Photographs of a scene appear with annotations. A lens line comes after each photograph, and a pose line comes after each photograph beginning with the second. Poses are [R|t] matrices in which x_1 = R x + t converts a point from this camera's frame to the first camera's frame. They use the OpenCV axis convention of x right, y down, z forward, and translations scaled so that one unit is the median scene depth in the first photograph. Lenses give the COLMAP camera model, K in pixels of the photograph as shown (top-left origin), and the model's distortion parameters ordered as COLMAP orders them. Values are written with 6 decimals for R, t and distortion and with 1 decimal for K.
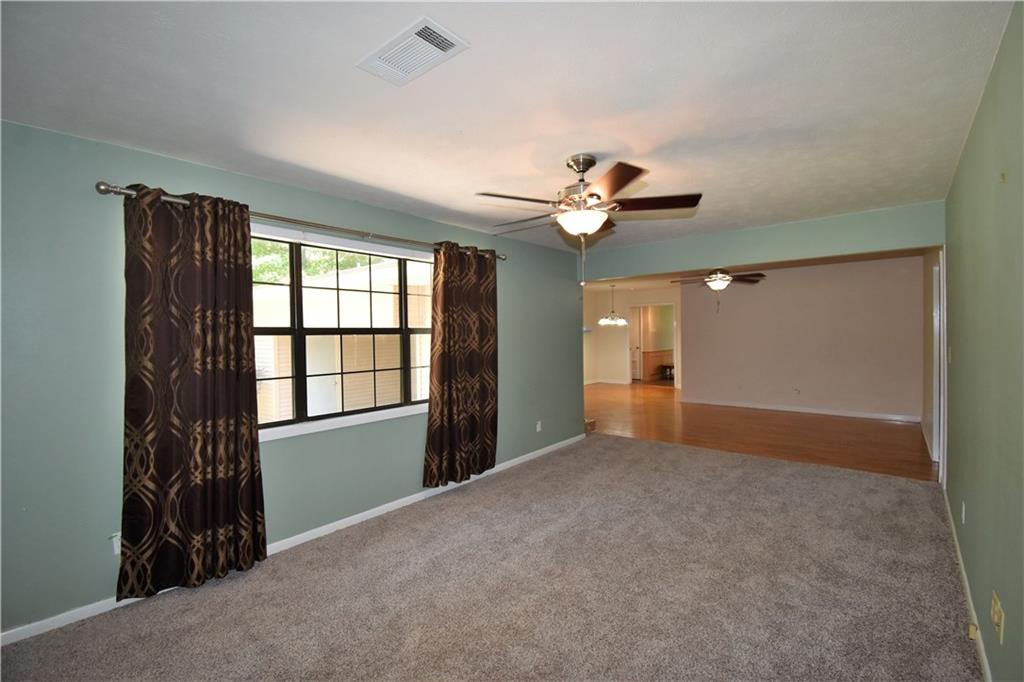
lens RADIAL K [[463.6, 0, 511.3], [0, 463.6, 343.3], [0, 0, 1]] dist [0.000715, -0.014771]
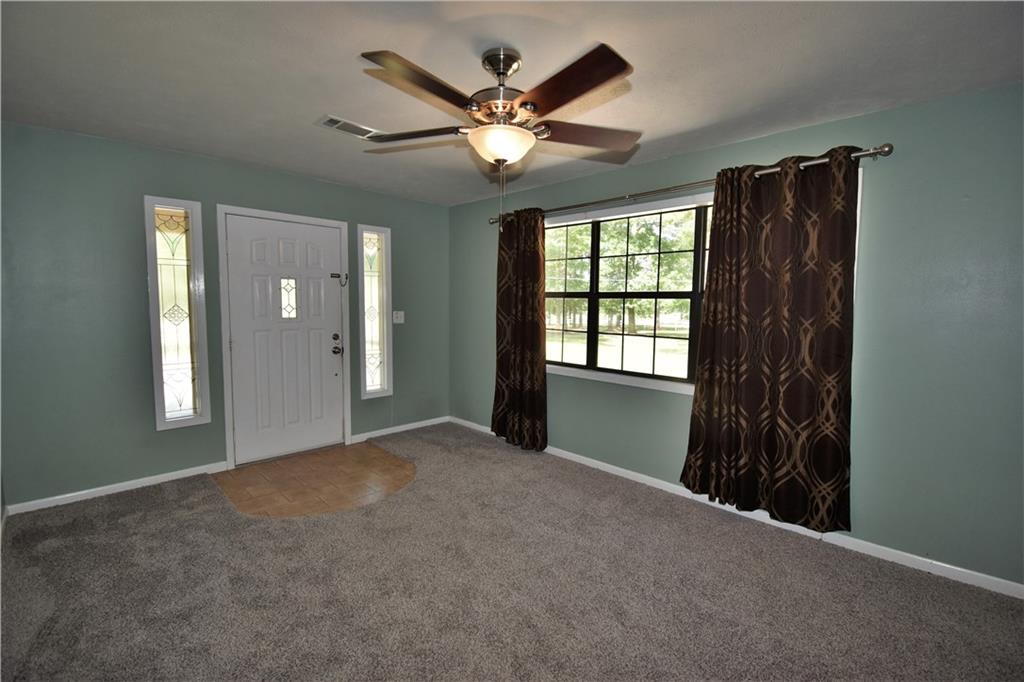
lens RADIAL K [[463.6, 0, 514.8], [0, 463.6, 334.5], [0, 0, 1]] dist [0.000715, -0.014771]
pose [[-0.107407, 0.088177, -0.990297, 0.782085], [-0.027165, 0.995427, 0.091580, -0.028502], [0.993844, 0.036738, -0.104521, 0.937363]]
